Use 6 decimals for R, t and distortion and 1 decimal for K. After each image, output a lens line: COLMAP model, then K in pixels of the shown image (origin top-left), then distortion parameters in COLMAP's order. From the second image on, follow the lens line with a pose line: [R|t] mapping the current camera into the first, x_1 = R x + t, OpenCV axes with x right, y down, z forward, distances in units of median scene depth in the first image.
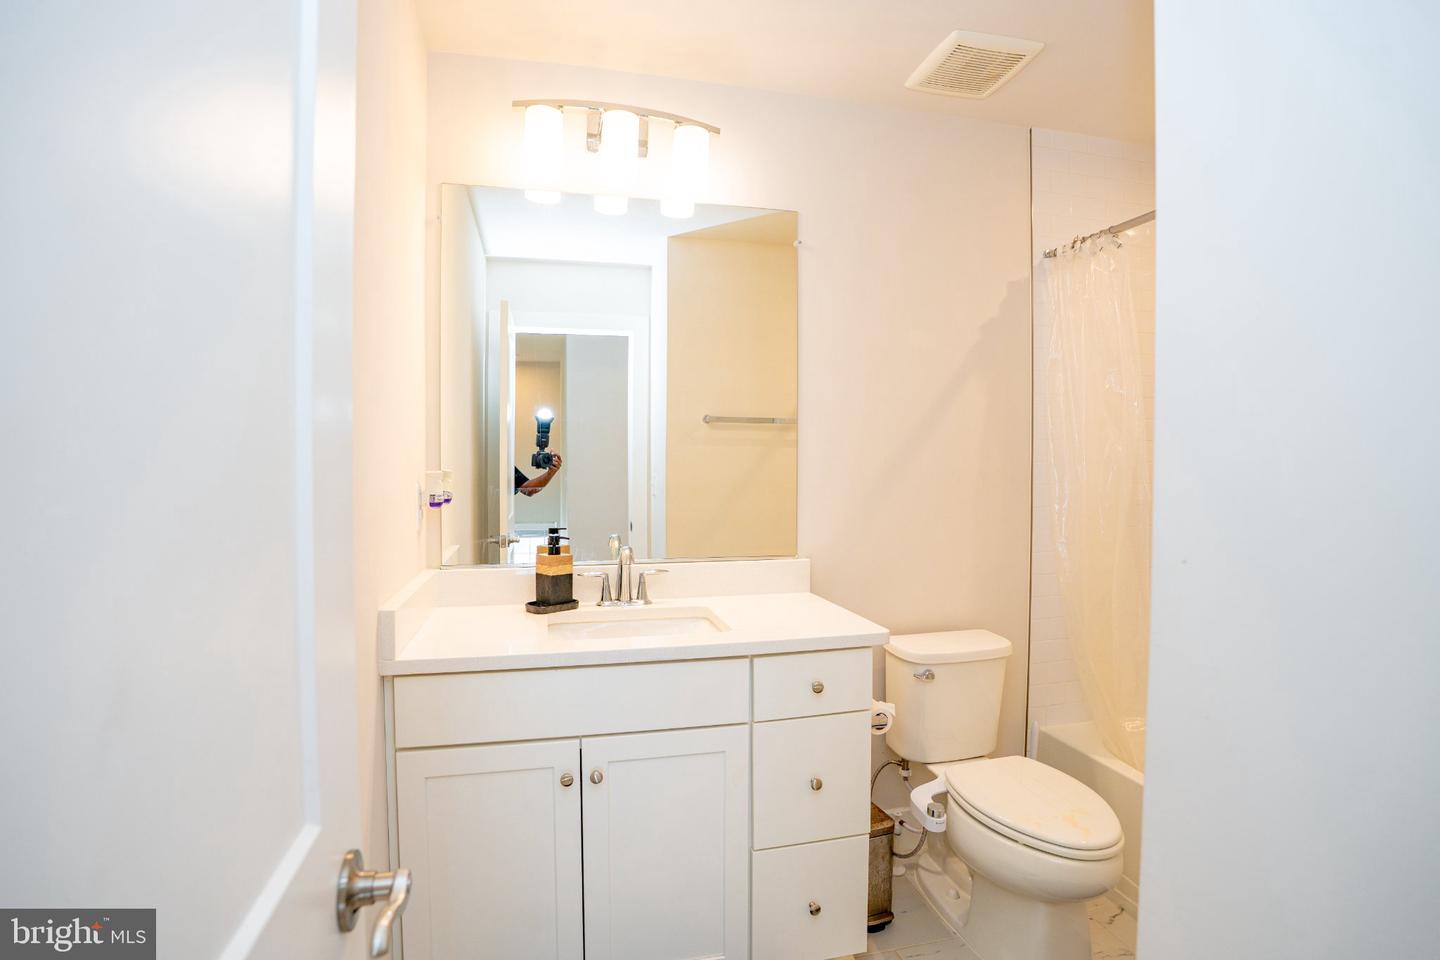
lens RADIAL K [[681.2, 0, 720.0], [0, 681.2, 480.0], [0, 0, 1]] dist [-0.066961, 0.020352]
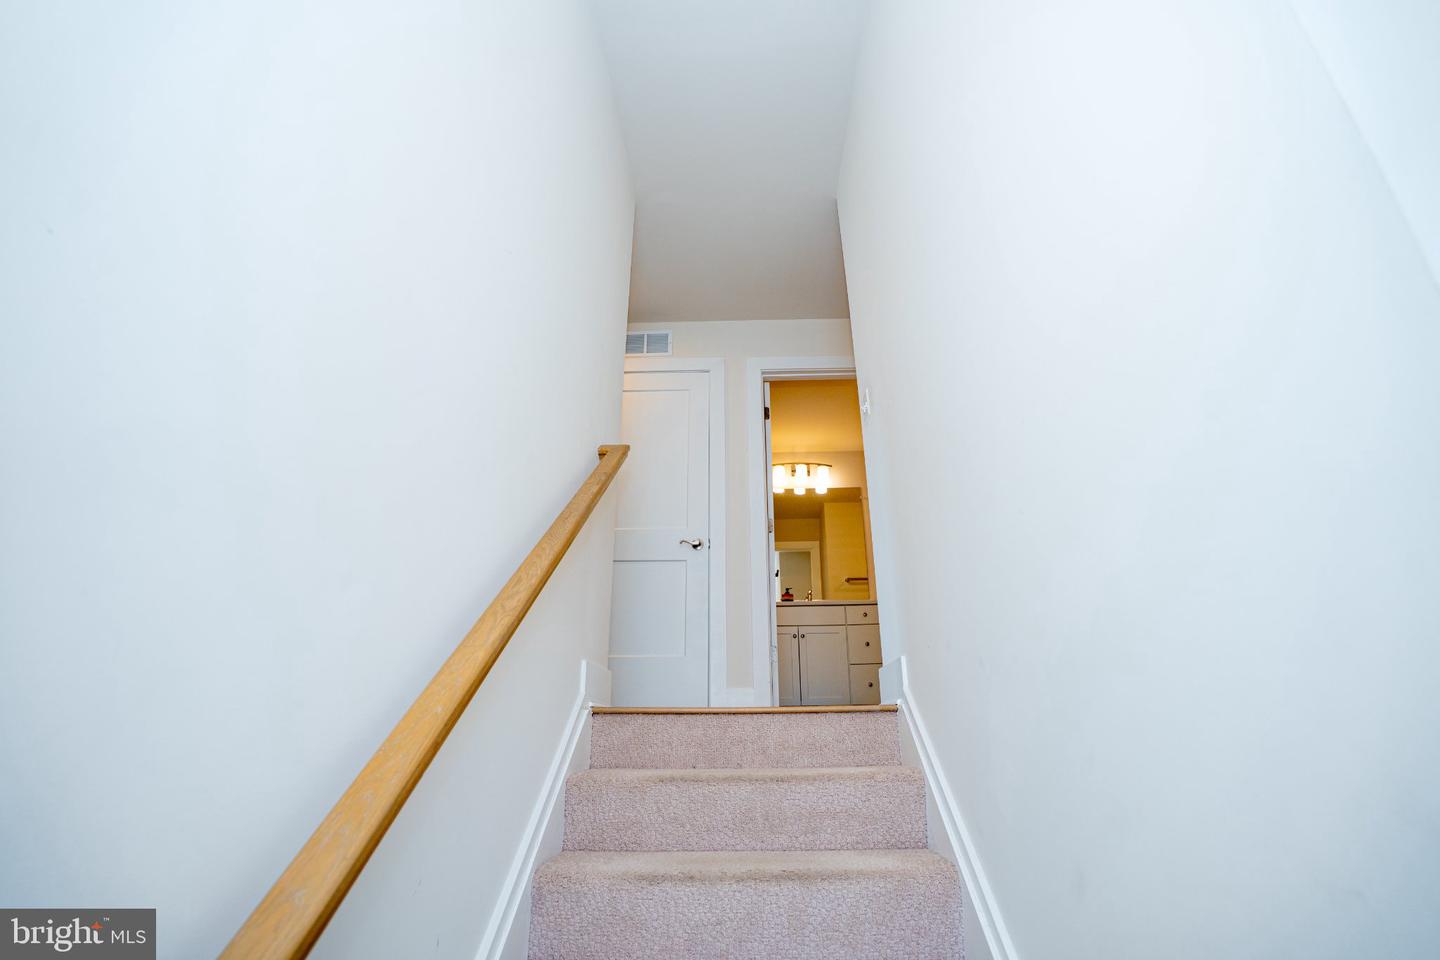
lens RADIAL K [[681.2, 0, 720.0], [0, 681.2, 480.0], [0, 0, 1]] dist [-0.066961, 0.020352]
pose [[0.961387, -0.108926, -0.252725, 0.307360], [-0.000466, 0.917689, -0.397300, 0.854890], [0.275199, 0.382076, 0.882204, -2.042594]]
